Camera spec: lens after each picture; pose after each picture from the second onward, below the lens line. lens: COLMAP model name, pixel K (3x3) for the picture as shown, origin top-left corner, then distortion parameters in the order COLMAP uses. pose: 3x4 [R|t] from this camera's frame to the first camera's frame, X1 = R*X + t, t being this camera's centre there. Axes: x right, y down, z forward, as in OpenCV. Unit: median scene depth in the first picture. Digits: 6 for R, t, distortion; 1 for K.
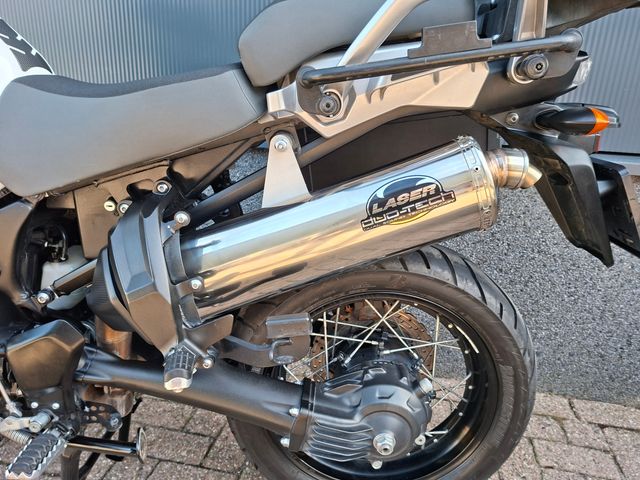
lens RADIAL K [[457.2, 0, 339.5], [0, 457.2, 243.1], [0, 0, 1]] dist [0.038780, -0.003726]
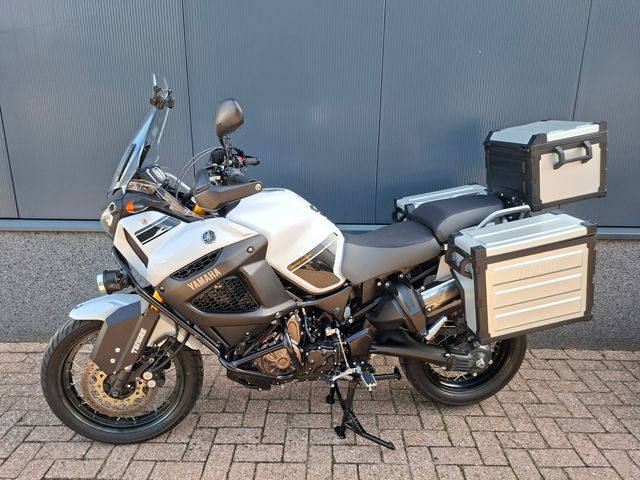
lens RADIAL K [[461.7, 0, 323.4], [0, 461.7, 240.3], [0, 0, 1]] dist [0.034201, -0.041167]
pose [[0.982164, -0.093471, 0.163148, -0.737427], [0.101462, 0.993980, -0.041338, -0.149823], [-0.158302, 0.057154, 0.985735, -0.951923]]
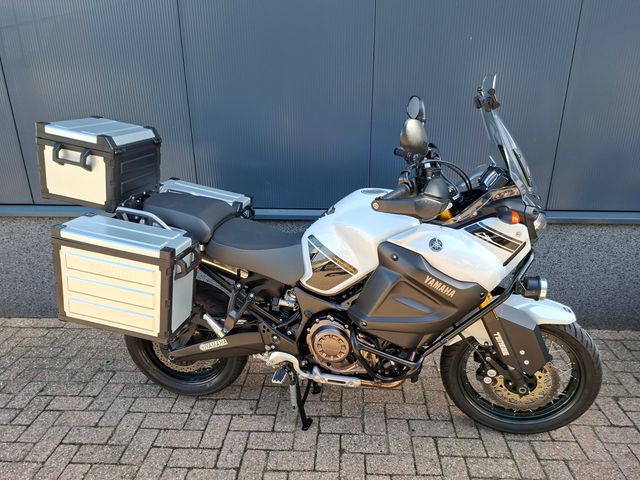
lens RADIAL K [[461.7, 0, 330.4], [0, 461.7, 243.3], [0, 0, 1]] dist [0.034201, -0.041167]
pose [[0.987473, -0.106030, 0.116849, -0.600483], [0.102462, 0.994080, 0.036147, -0.226363], [-0.119990, -0.023722, 0.992492, -1.075097]]
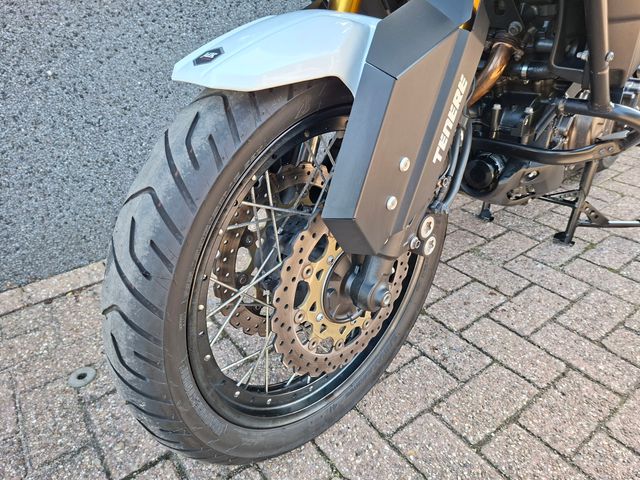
lens RADIAL K [[455.1, 0, 325.5], [0, 455.1, 239.2], [0, 0, 1]] dist [0.022649, -0.008600]
pose [[0.665291, -0.426394, 0.612843, -1.546021], [0.307137, 0.904496, 0.295893, -0.021382], [-0.680482, -0.008628, 0.732714, 0.350455]]
